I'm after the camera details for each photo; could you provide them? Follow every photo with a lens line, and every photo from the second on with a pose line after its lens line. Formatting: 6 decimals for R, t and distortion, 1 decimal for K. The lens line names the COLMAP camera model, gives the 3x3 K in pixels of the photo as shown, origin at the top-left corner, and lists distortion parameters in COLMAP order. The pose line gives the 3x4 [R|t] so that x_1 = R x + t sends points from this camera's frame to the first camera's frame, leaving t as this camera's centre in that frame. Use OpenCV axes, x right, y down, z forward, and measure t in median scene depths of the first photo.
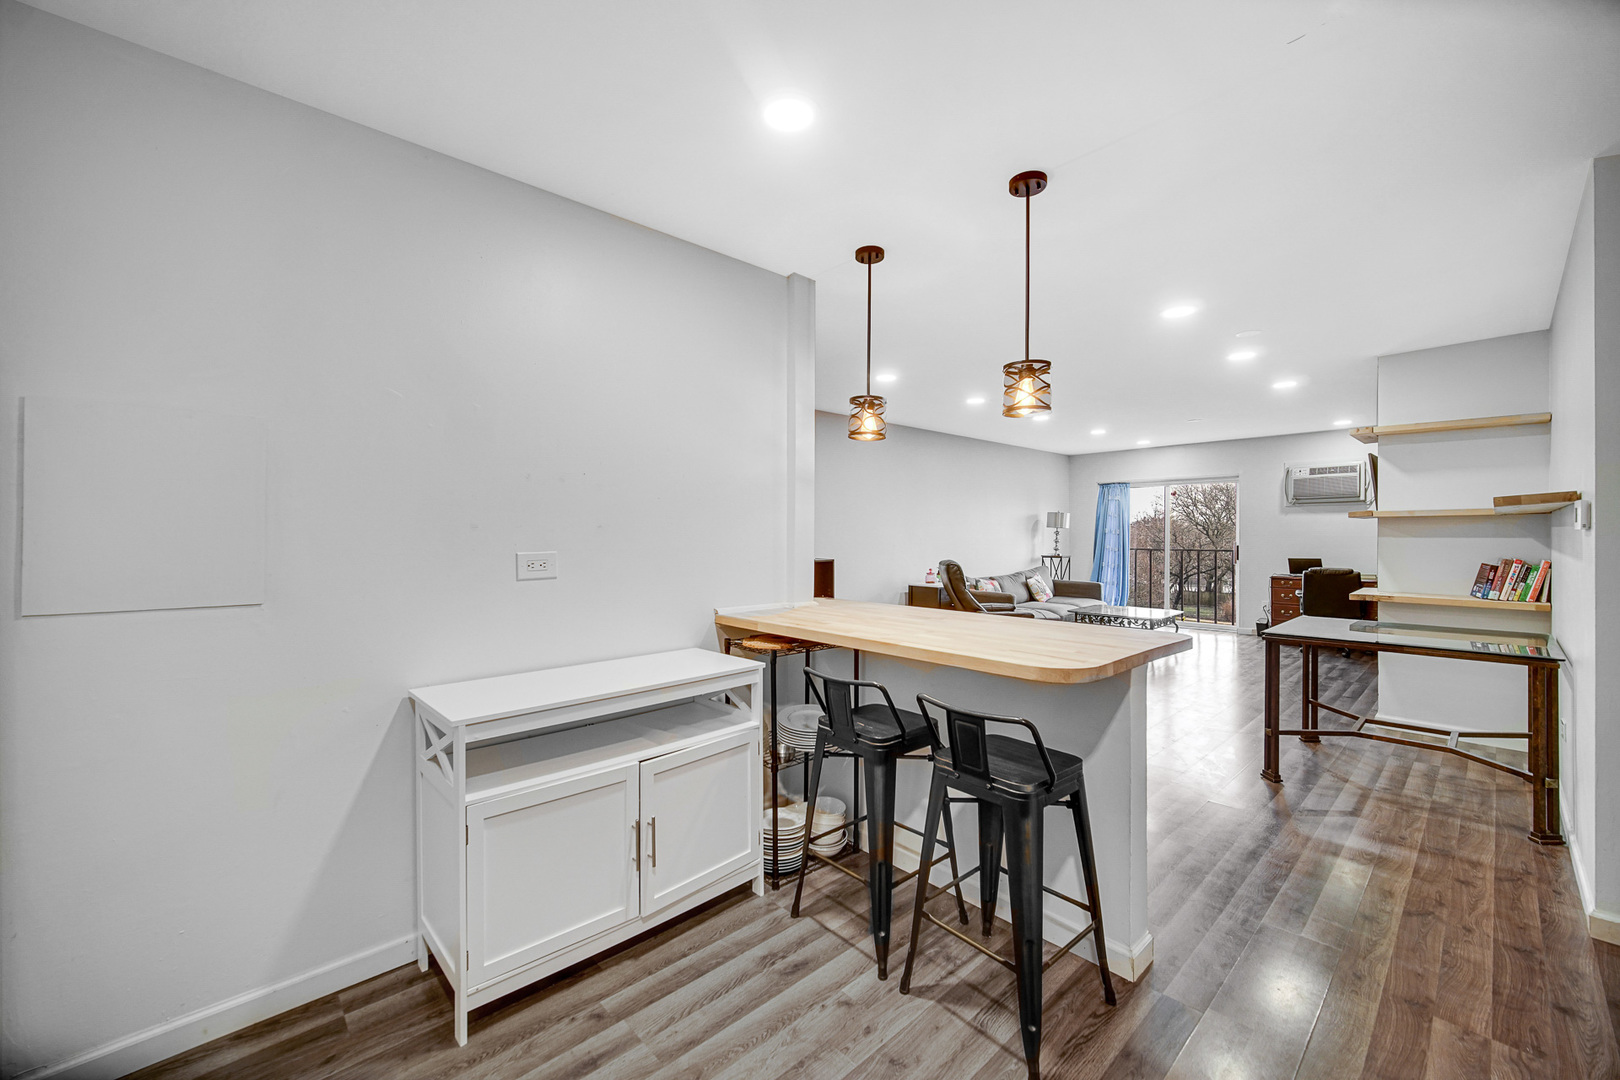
lens RADIAL K [[635.2, 0, 810.0], [0, 635.2, 540.0], [0, 0, 1]] dist [0.000404, -0.008068]
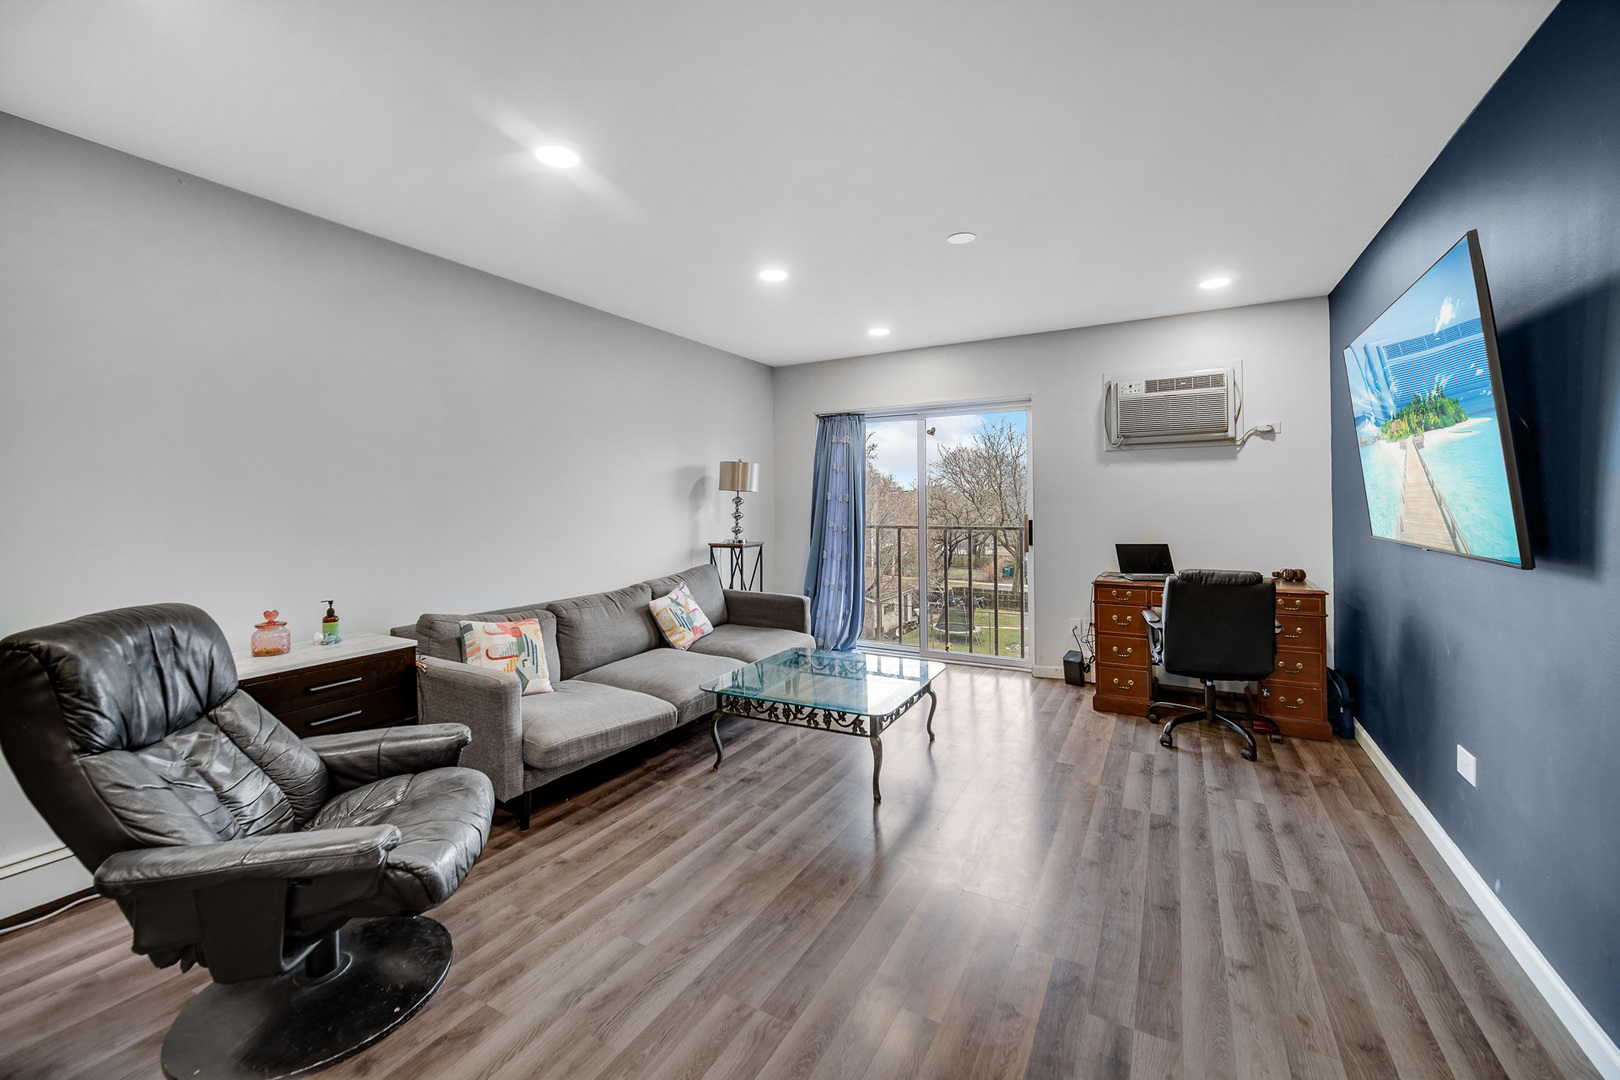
lens RADIAL K [[658.9, 0, 811.6], [0, 658.9, 497.2], [0, 0, 1]] dist [0.000369, 0.000043]
pose [[0.949192, -0.005105, 0.314656, 0.304043], [0.010620, 0.999819, -0.015814, -0.005181], [-0.314518, 0.018352, 0.949074, 0.503144]]
